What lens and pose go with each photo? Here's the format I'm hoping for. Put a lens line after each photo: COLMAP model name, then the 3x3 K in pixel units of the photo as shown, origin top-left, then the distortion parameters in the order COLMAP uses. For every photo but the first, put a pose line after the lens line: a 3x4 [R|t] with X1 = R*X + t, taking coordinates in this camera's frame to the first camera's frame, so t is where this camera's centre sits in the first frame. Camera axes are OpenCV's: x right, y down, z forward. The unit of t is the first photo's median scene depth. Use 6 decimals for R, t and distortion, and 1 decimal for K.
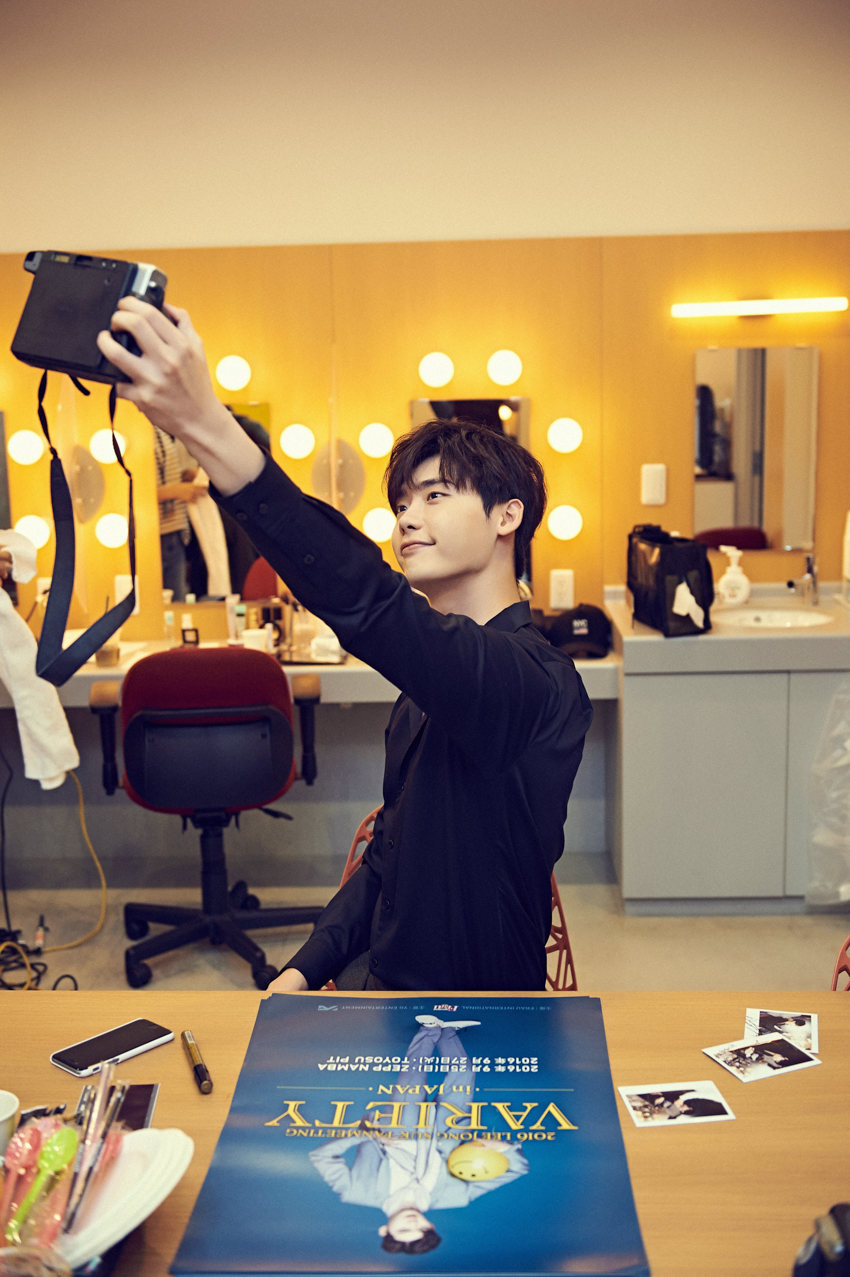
lens RADIAL K [[1516.3, 0, 422.9], [0, 1516.3, 637.8], [0, 0, 1]] dist [-0.011276, 0.000000]
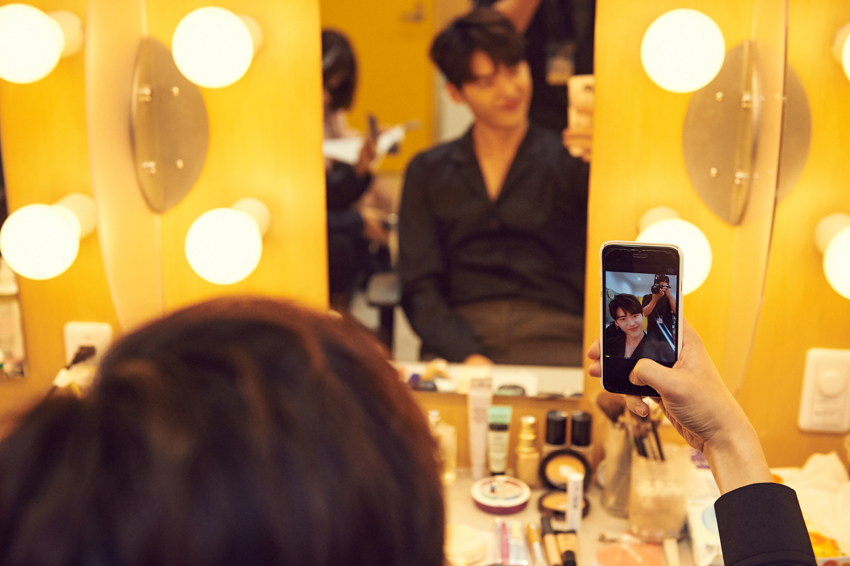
lens RADIAL K [[1181.2, 0, 426.0], [0, 1181.2, 282.6], [0, 0, 1]] dist [0.029341, 0.000000]
pose [[0.995780, 0.052133, -0.075526, -0.269144], [-0.042316, 0.991101, 0.126206, -0.233275], [0.081433, -0.122477, 0.989125, 1.493776]]
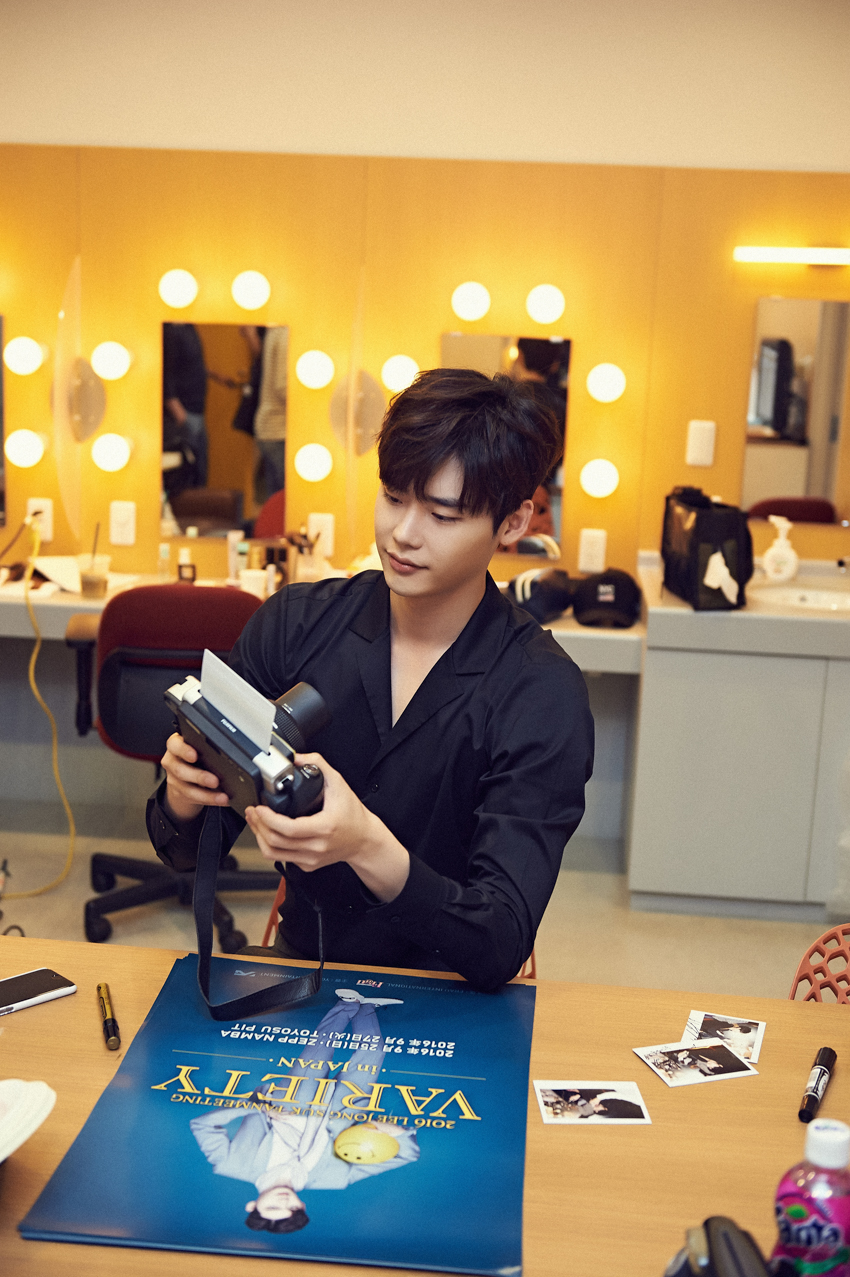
lens RADIAL K [[1657.6, 0, 429.0], [0, 1657.6, 642.8], [0, 0, 1]] dist [-0.002374, 0.000000]
pose [[0.996677, 0.074044, -0.033948, 0.071679], [-0.073037, 0.996878, 0.030002, 0.001172], [0.036063, -0.027423, 0.998973, -0.015805]]
